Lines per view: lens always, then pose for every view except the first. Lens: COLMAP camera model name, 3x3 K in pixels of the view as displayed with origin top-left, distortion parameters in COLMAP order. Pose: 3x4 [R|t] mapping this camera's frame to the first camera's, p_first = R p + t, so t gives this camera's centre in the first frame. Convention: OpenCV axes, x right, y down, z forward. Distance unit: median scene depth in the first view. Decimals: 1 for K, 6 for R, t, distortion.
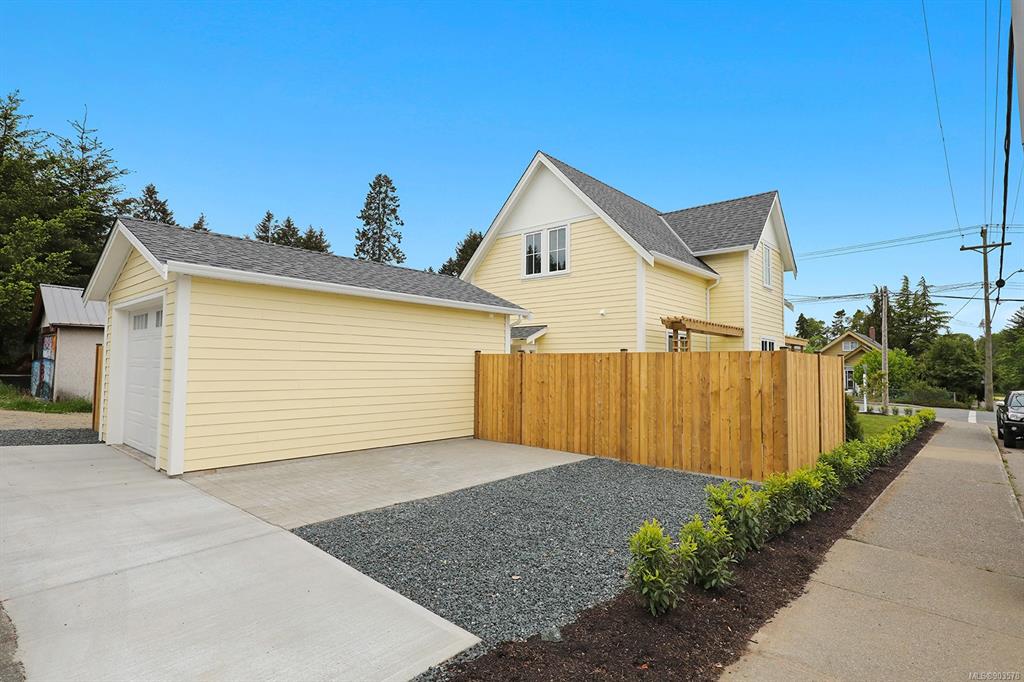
lens RADIAL K [[524.5, 0, 510.2], [0, 524.5, 345.7], [0, 0, 1]] dist [-0.006035, -0.002263]
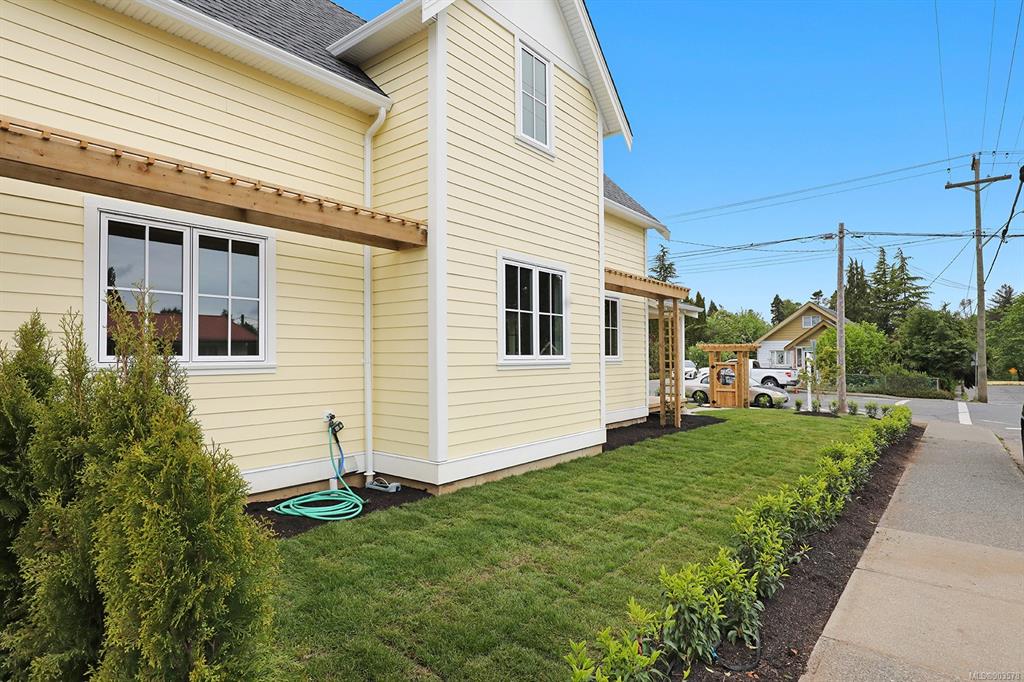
lens RADIAL K [[567.9, 0, 512.3], [0, 567.9, 341.1], [0, 0, 1]] dist [0.002737, 0.001205]
pose [[0.997671, -0.011581, 0.067225, 0.162577], [0.010629, 0.999838, 0.014509, 0.016119], [-0.067382, -0.013761, 0.997632, 0.195638]]
